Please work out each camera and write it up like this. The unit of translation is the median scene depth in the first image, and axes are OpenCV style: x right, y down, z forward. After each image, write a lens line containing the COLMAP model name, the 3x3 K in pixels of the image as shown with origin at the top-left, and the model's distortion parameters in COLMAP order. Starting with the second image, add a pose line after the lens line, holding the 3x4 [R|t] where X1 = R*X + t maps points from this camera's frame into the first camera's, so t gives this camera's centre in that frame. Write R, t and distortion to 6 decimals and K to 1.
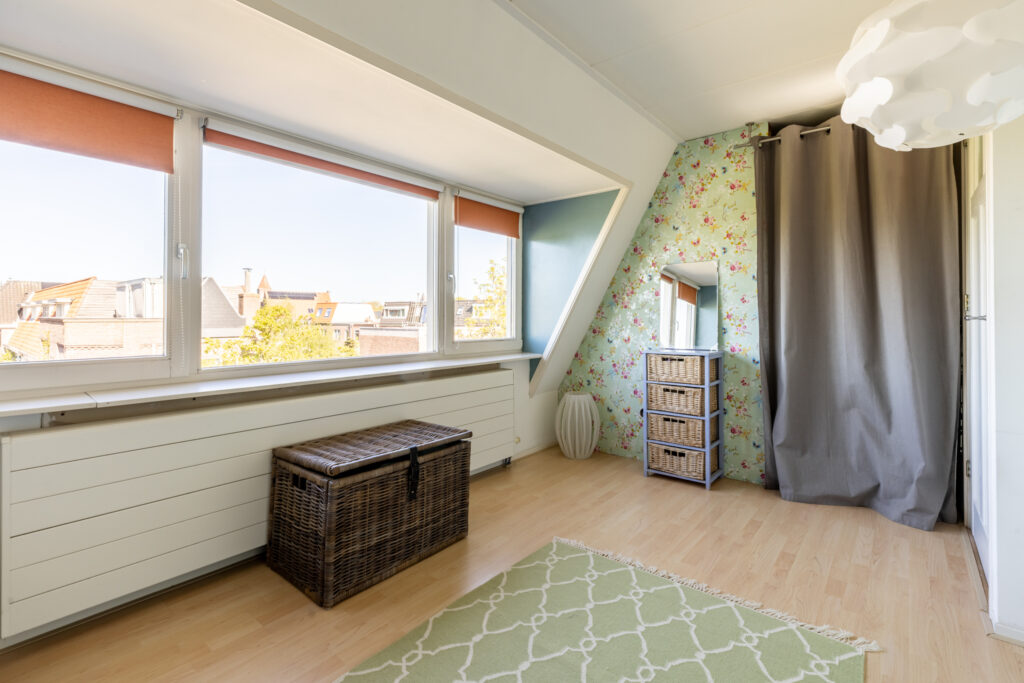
lens RADIAL K [[486.5, 0, 504.6], [0, 486.5, 309.4], [0, 0, 1]] dist [0.000169, 0.000033]
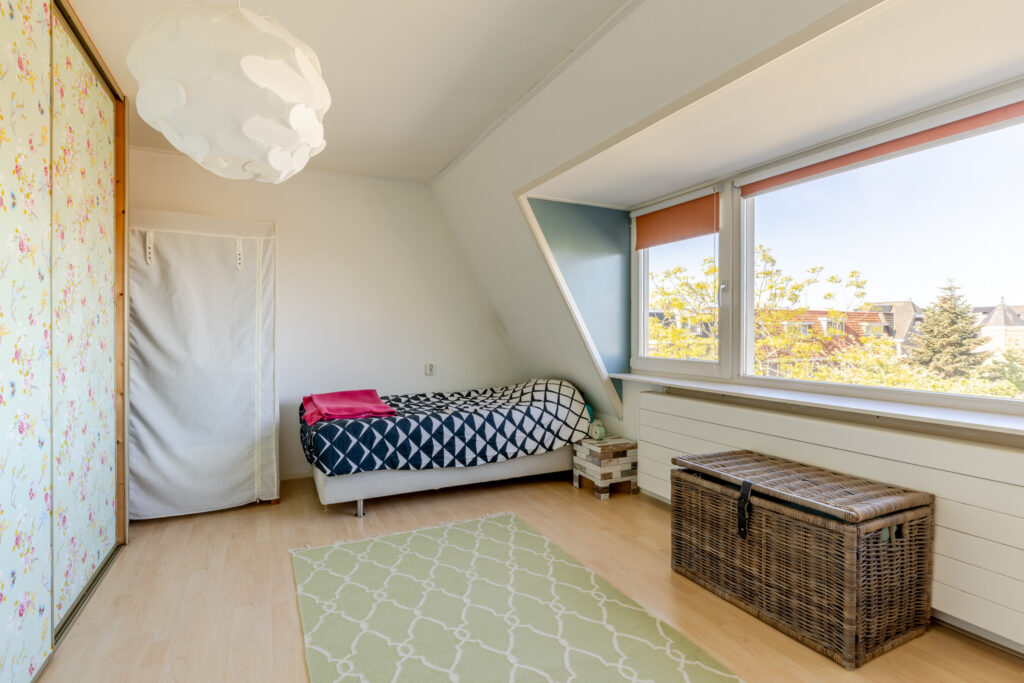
lens RADIAL K [[486.5, 0, 510.4], [0, 486.5, 339.3], [0, 0, 1]] dist [0.000169, 0.000033]
pose [[-0.402715, 0.009287, -0.915278, 0.820105], [0.008184, 0.999945, 0.006545, 0.013312], [0.915289, -0.004855, -0.402769, 0.985800]]
